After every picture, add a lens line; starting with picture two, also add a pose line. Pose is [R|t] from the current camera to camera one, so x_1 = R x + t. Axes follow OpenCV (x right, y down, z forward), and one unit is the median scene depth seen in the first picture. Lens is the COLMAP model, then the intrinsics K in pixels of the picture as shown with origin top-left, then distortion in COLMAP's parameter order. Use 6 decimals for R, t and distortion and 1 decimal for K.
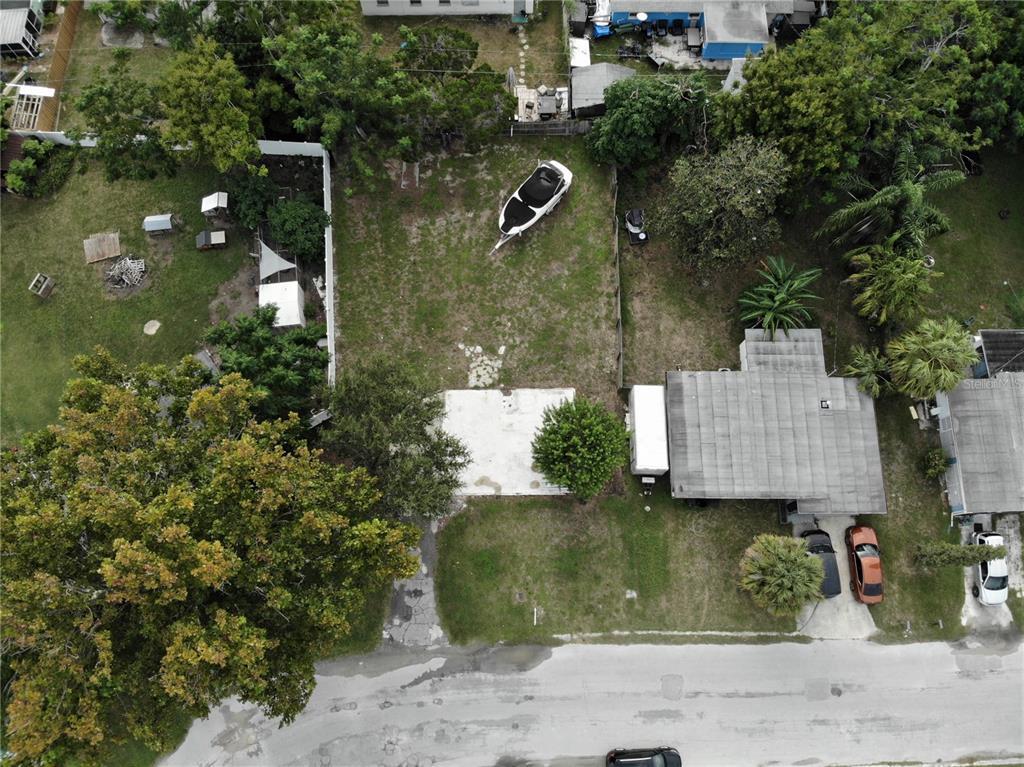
lens RADIAL K [[751.9, 0, 513.3], [0, 751.9, 354.0], [0, 0, 1]] dist [0.070044, -0.175900]
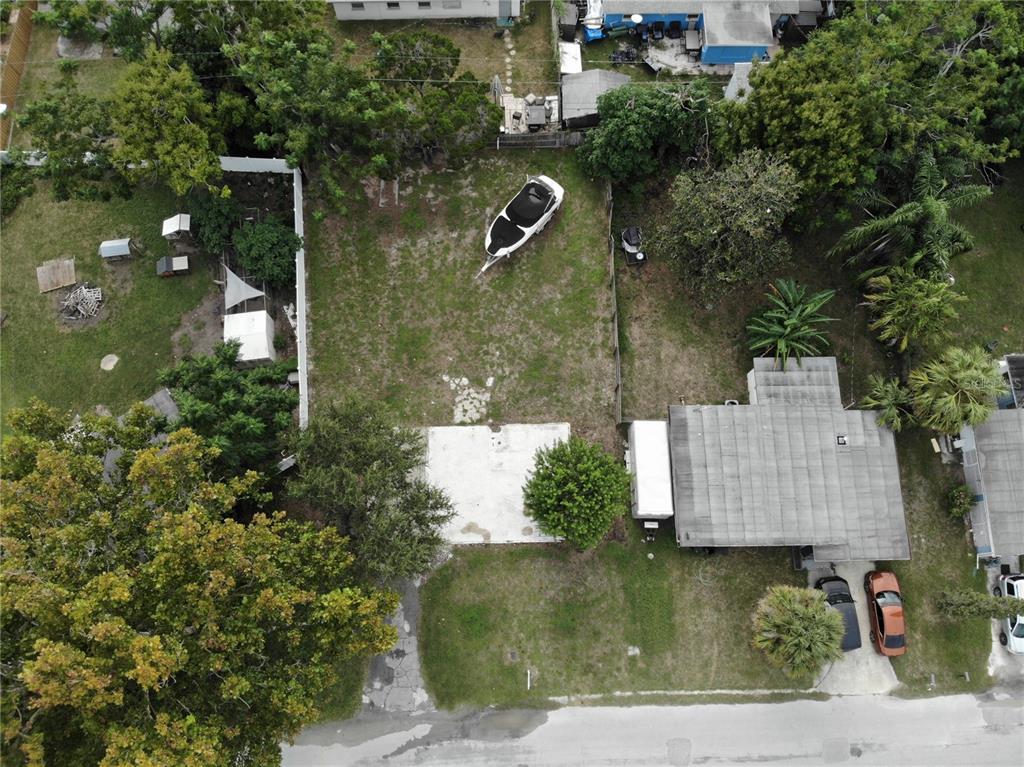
lens RADIAL K [[745.1, 0, 514.3], [0, 745.1, 350.9], [0, 0, 1]] dist [0.054237, -0.146260]
pose [[0.999902, -0.012116, 0.007048, 0.009644], [0.012112, 0.999926, 0.000598, -0.047427], [-0.007055, -0.000513, 0.999975, 0.095656]]
